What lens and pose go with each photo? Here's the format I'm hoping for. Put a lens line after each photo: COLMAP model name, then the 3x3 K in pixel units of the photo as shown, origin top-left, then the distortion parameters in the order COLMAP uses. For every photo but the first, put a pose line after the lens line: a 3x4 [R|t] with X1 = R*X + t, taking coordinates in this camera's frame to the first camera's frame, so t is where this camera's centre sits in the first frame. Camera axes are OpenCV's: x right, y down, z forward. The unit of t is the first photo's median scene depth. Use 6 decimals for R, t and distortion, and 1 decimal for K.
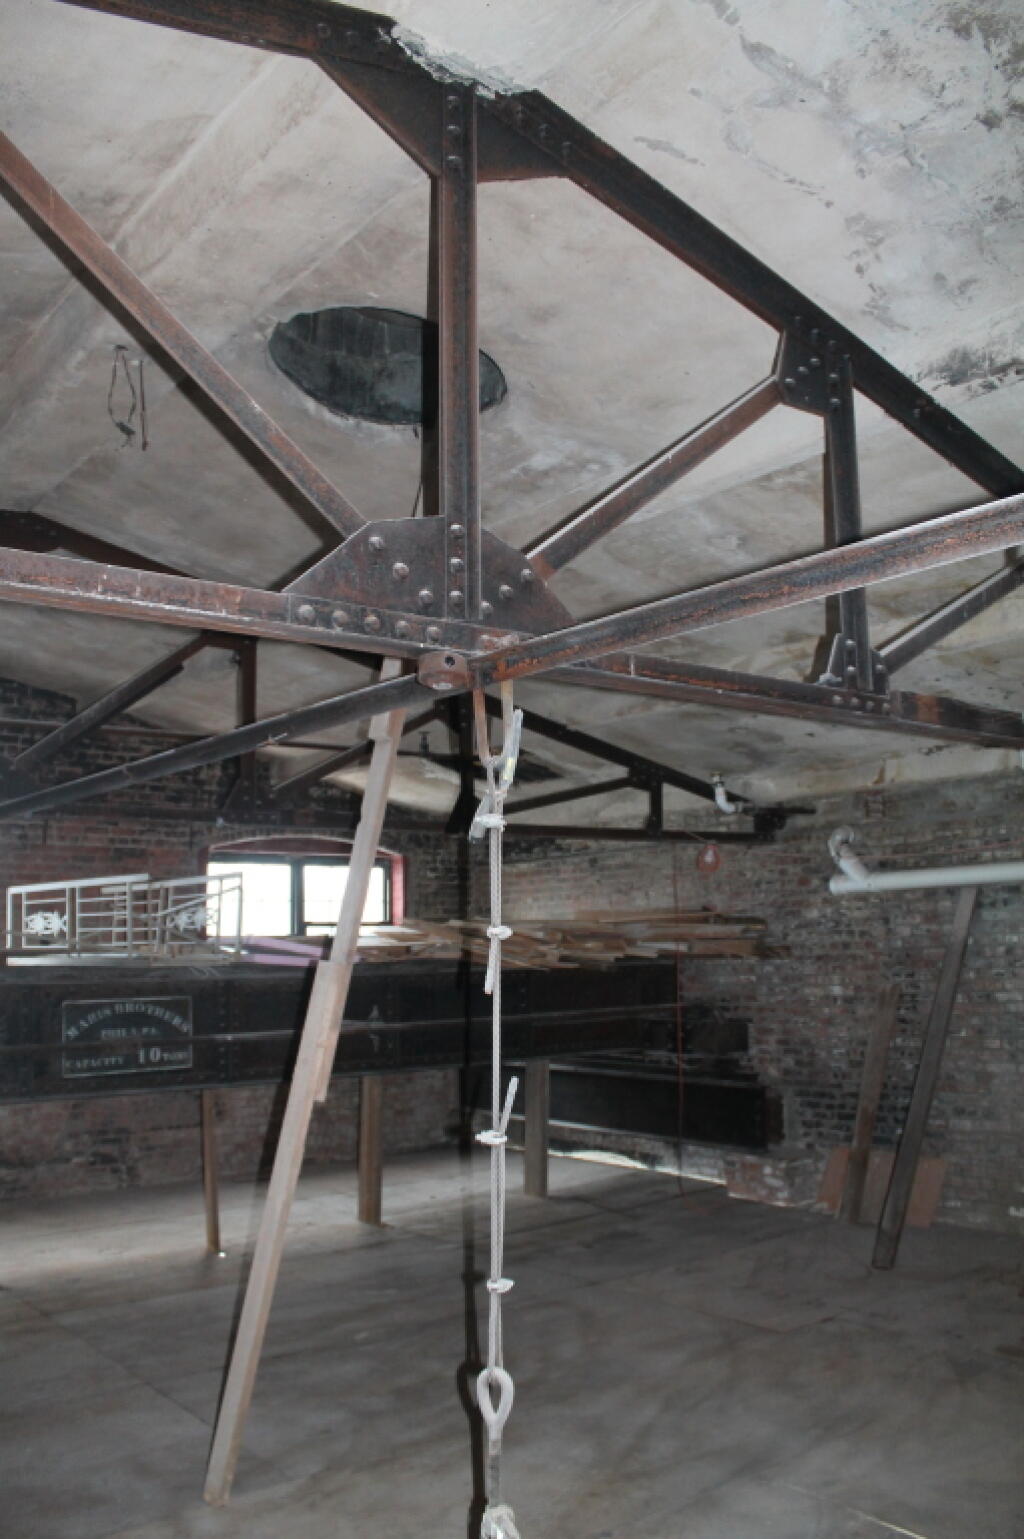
lens RADIAL K [[1323.1, 0, 529.0], [0, 1323.1, 772.6], [0, 0, 1]] dist [-0.163854, 0.144121]
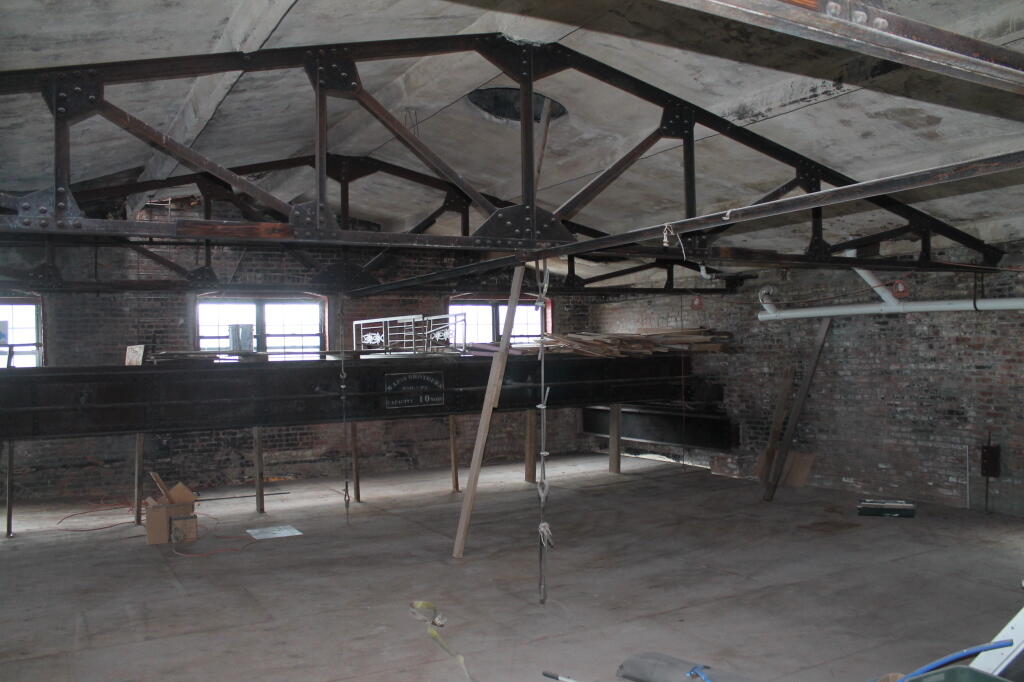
lens RADIAL K [[880.4, 0, 512.0], [0, 880.4, 341.0], [0, 0, 1]] dist [-0.163854, 0.144121]
pose [[0.985988, -0.004072, -0.166767, 0.079777], [0.024466, 0.992421, 0.120420, -0.041888], [0.165013, -0.122813, 0.978615, -0.331850]]
